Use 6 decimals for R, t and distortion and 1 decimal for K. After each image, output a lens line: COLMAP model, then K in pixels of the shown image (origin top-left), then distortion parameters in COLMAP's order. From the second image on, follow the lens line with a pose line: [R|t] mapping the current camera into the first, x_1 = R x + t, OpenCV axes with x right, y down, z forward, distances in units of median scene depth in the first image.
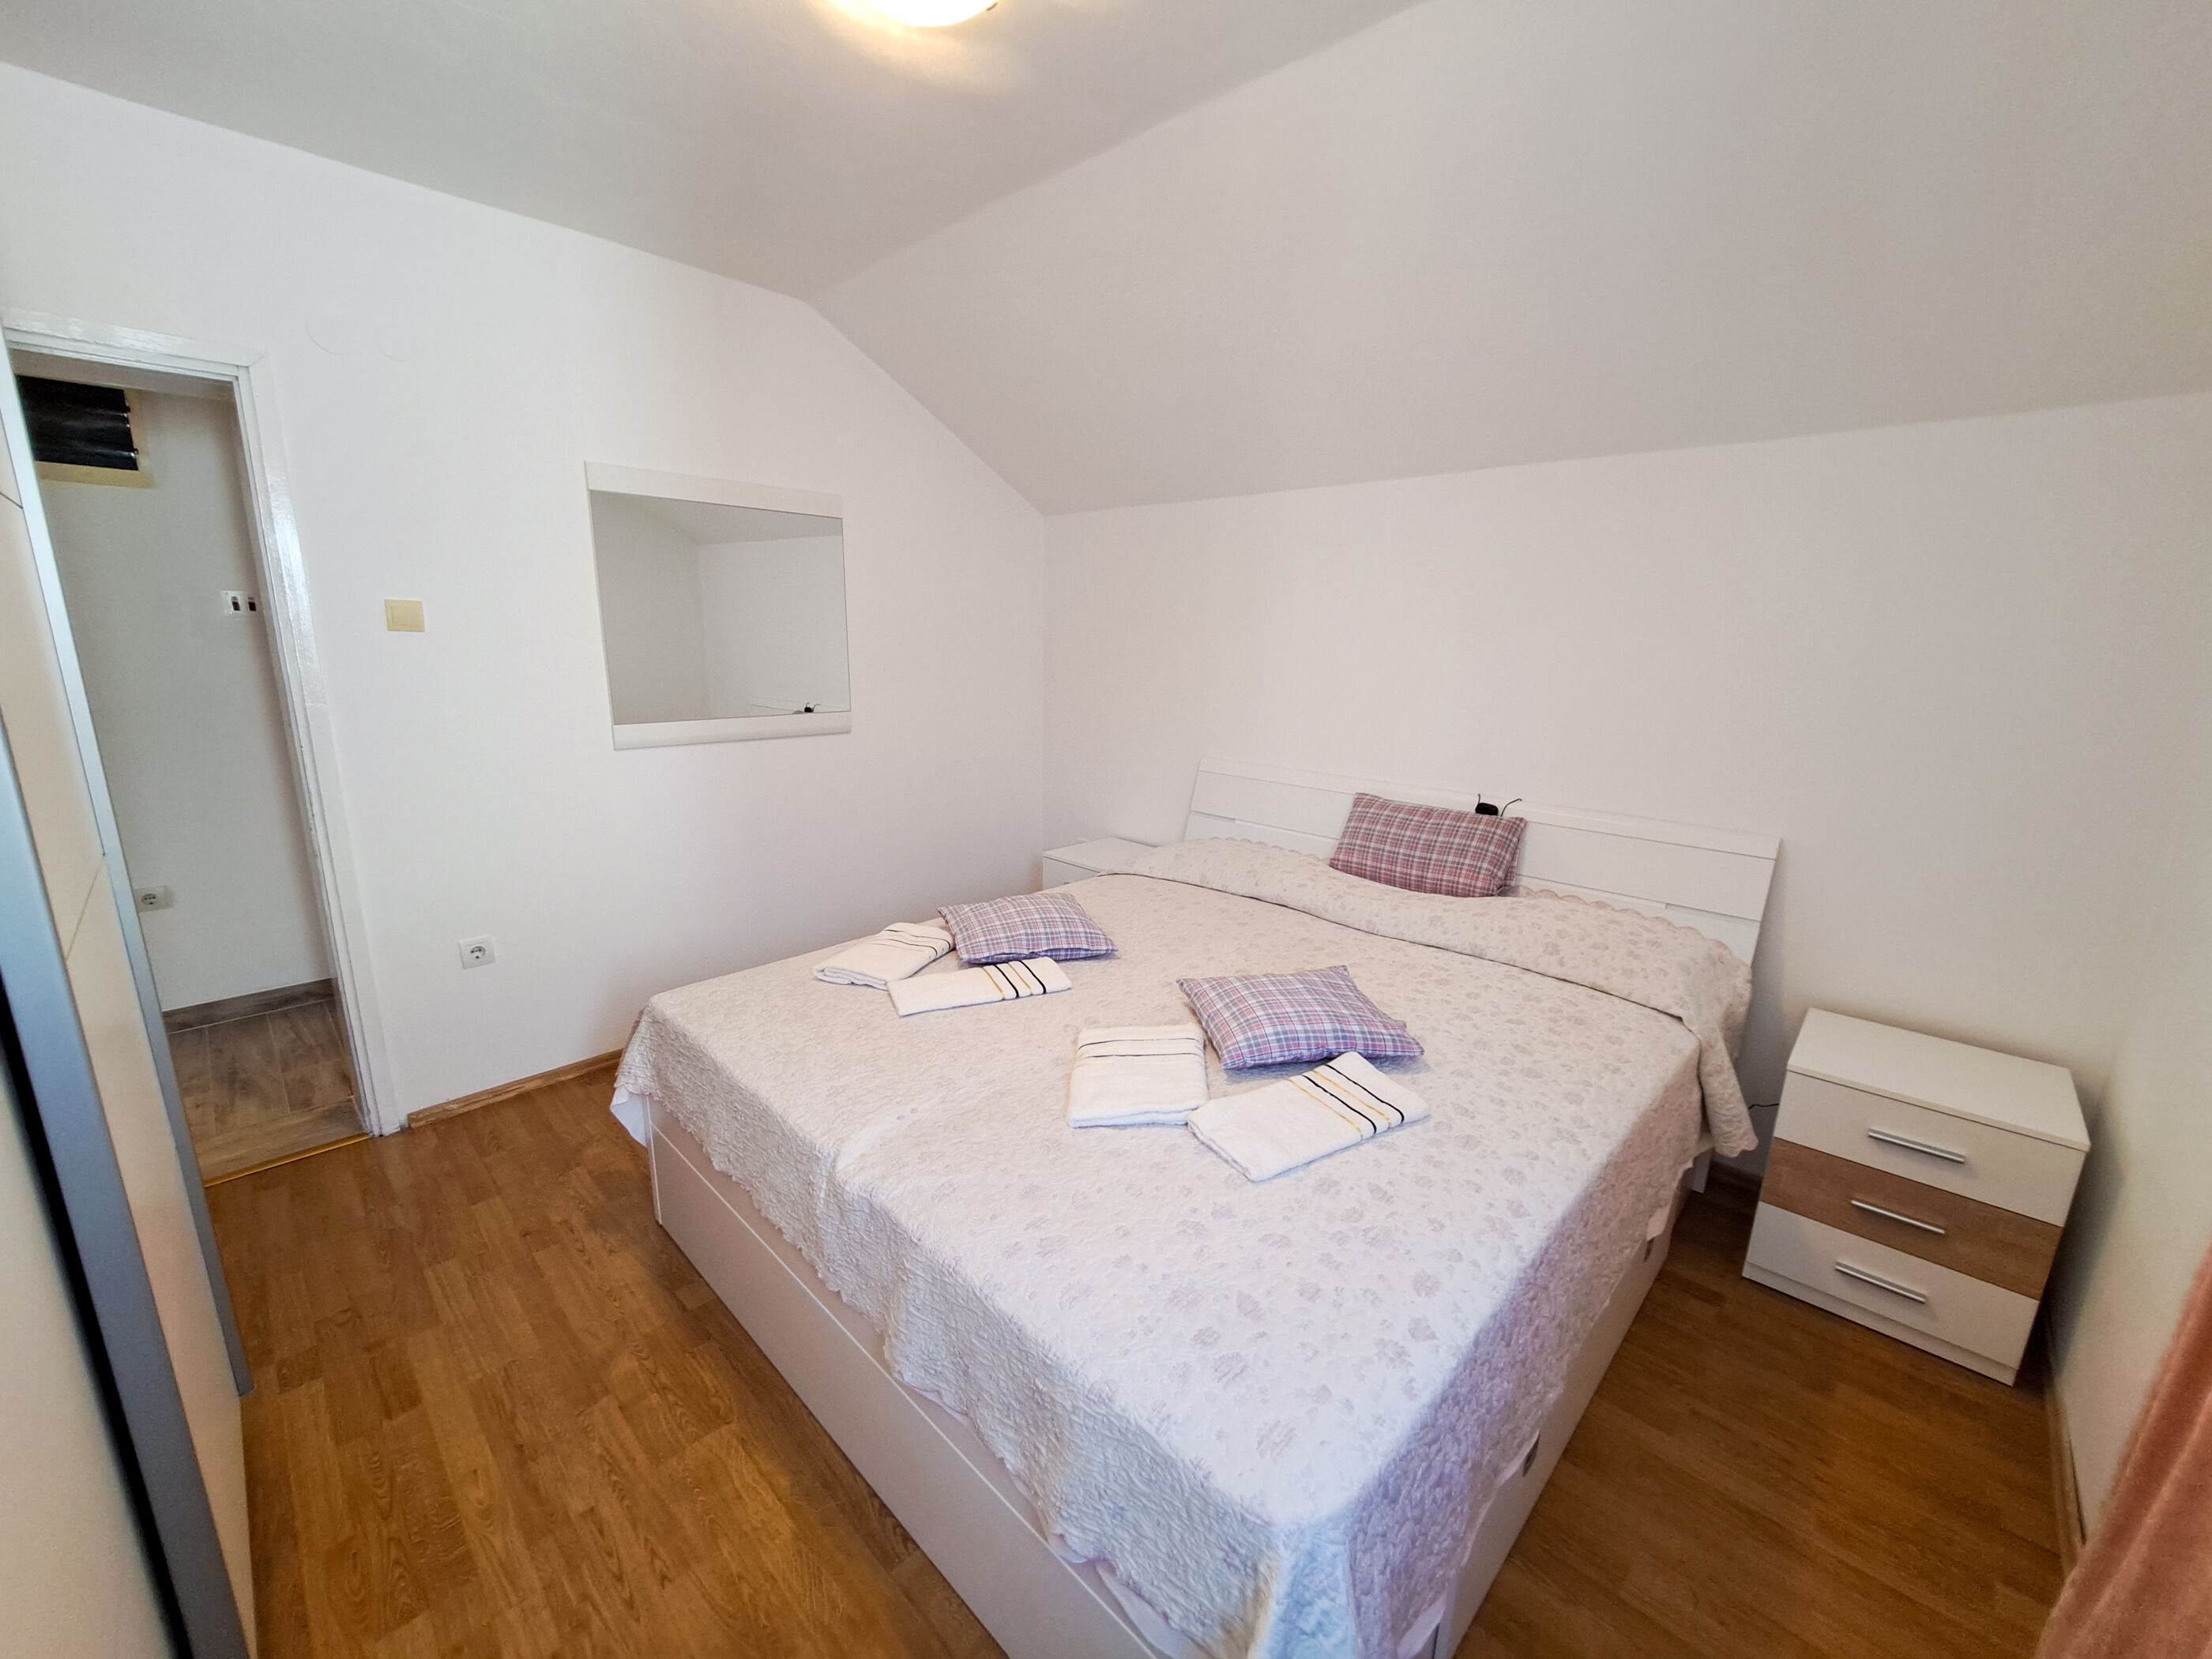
lens RADIAL K [[903.6, 0, 1106.0], [0, 903.6, 829.5], [0, 0, 1]] dist [-0.018083, -0.000019]
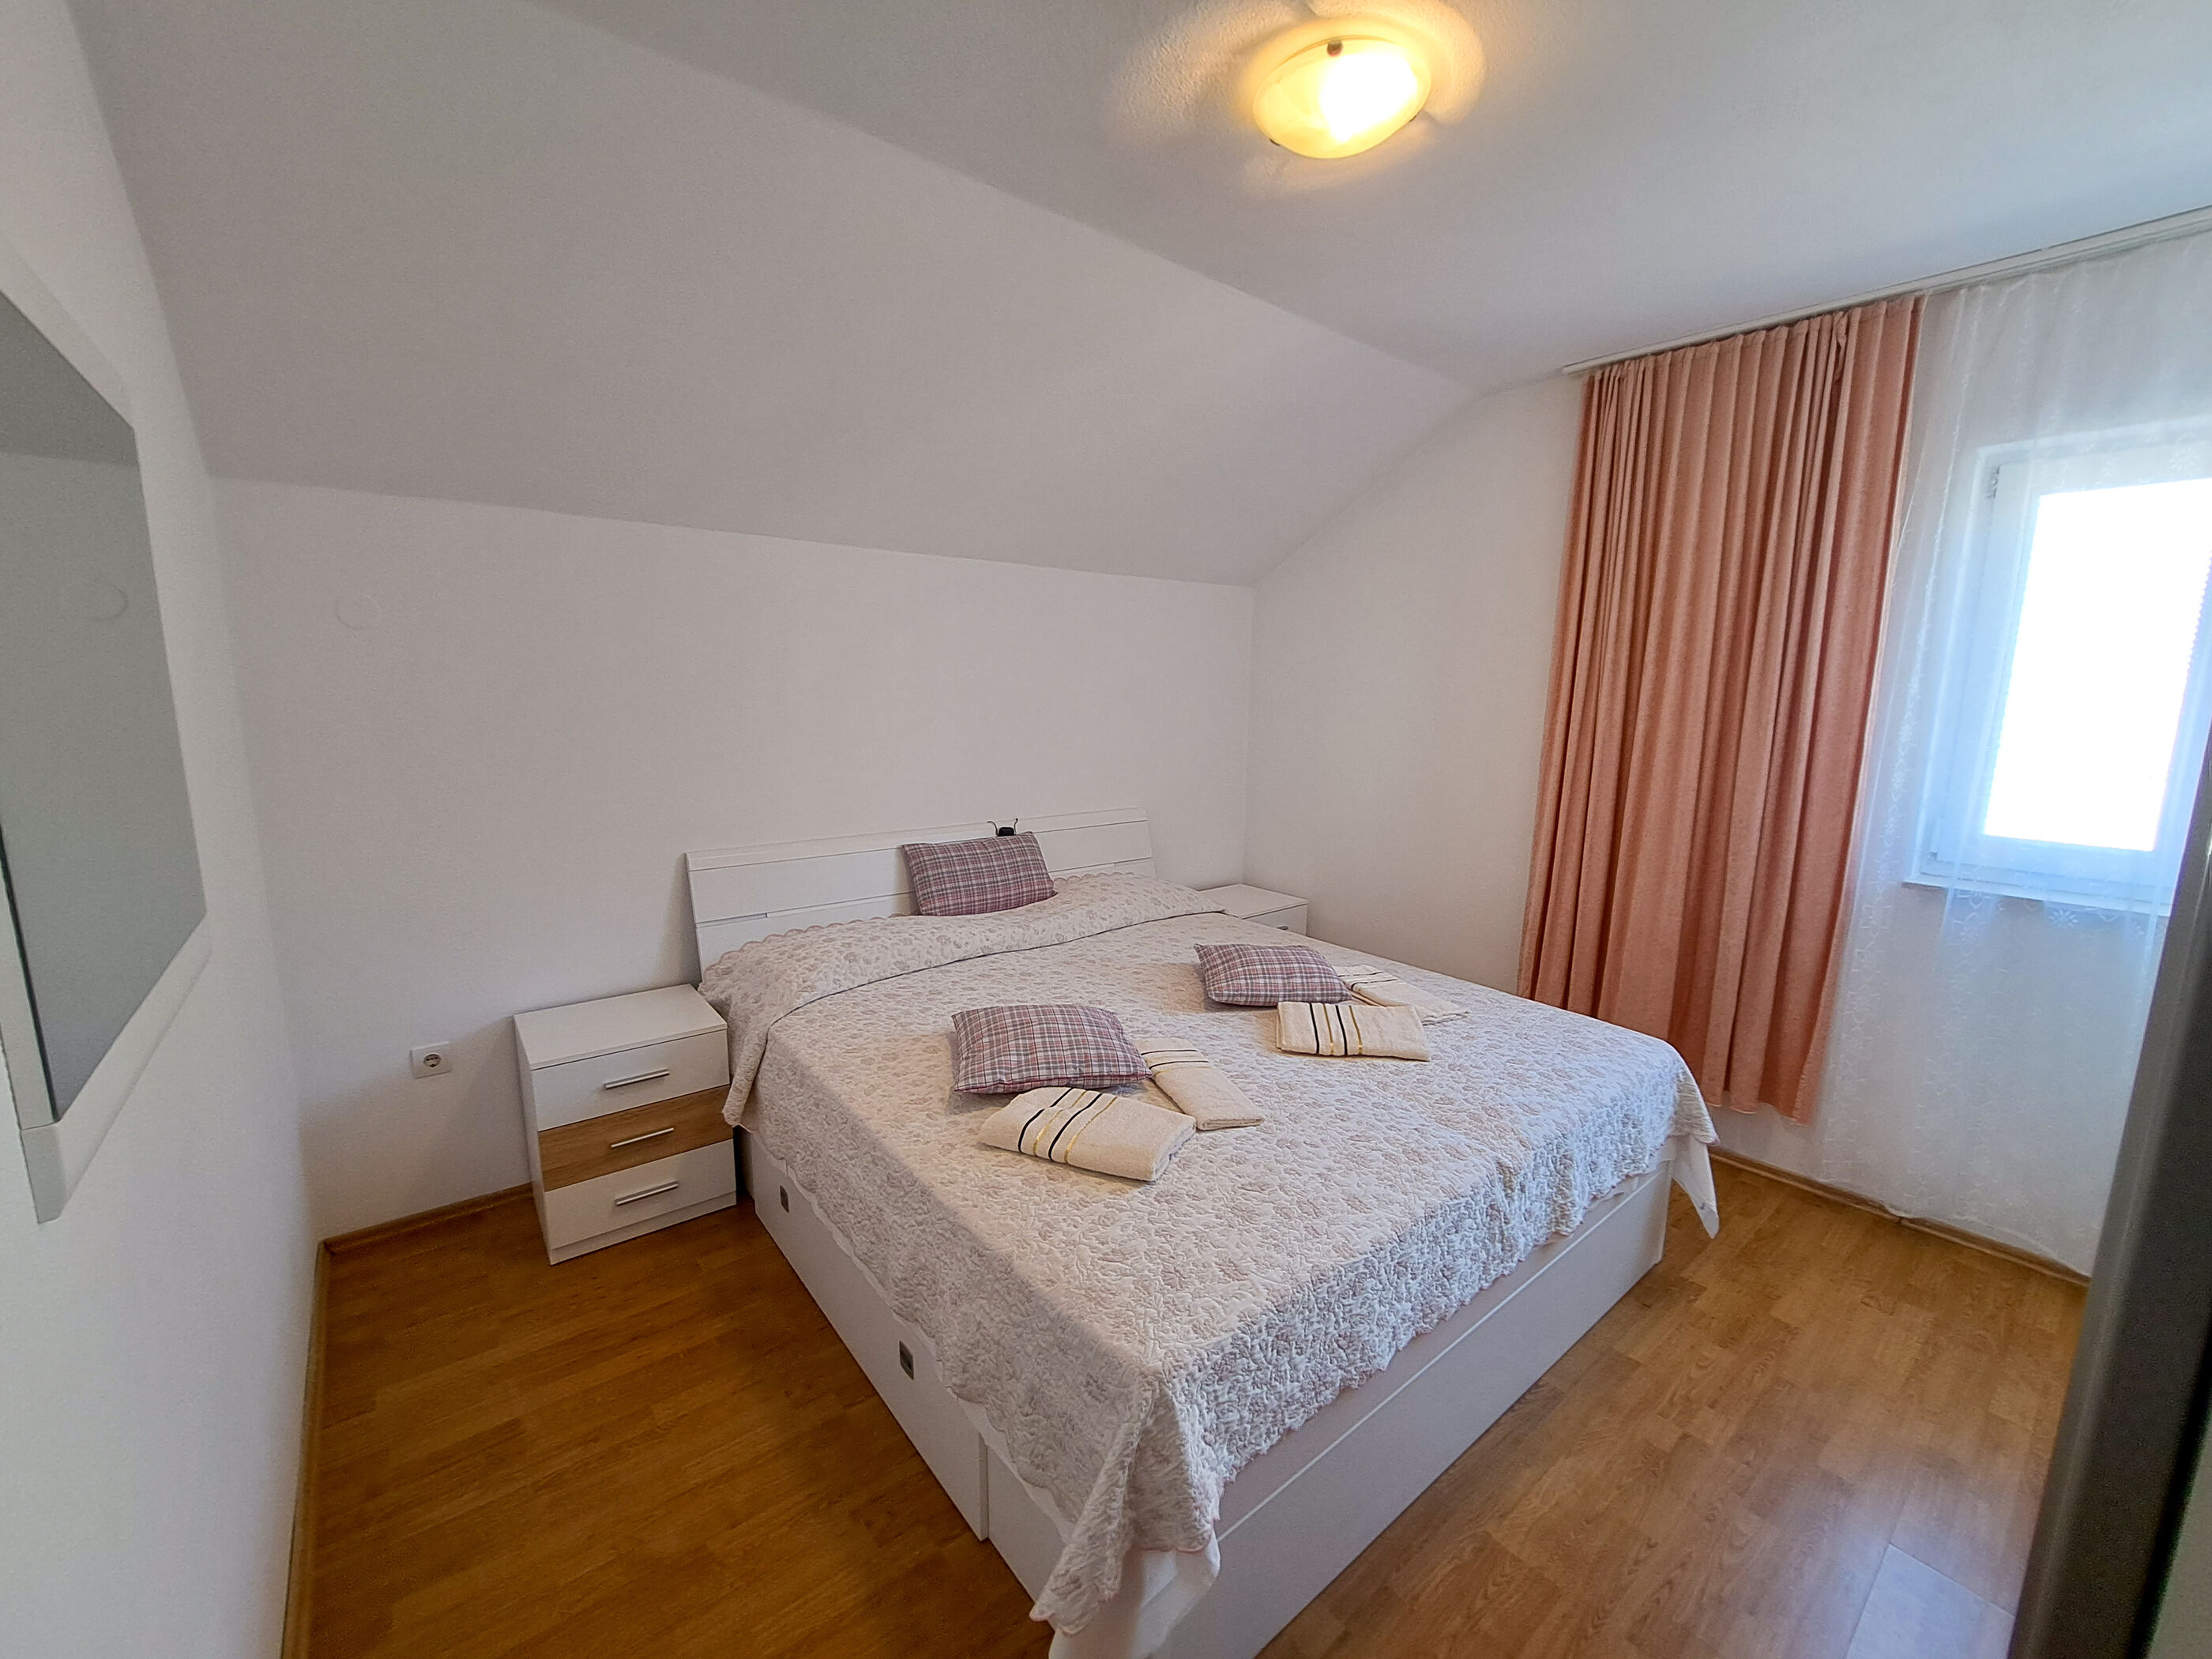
lens RADIAL K [[882.5, 0, 1100.0], [0, 882.5, 834.0], [0, 0, 1]] dist [-0.017176, 0.000349]
pose [[0.121937, -0.182927, 0.975535, -1.129007], [0.200492, 0.967148, 0.156294, -0.274405], [-0.972077, 0.176529, 0.154607, 1.013449]]
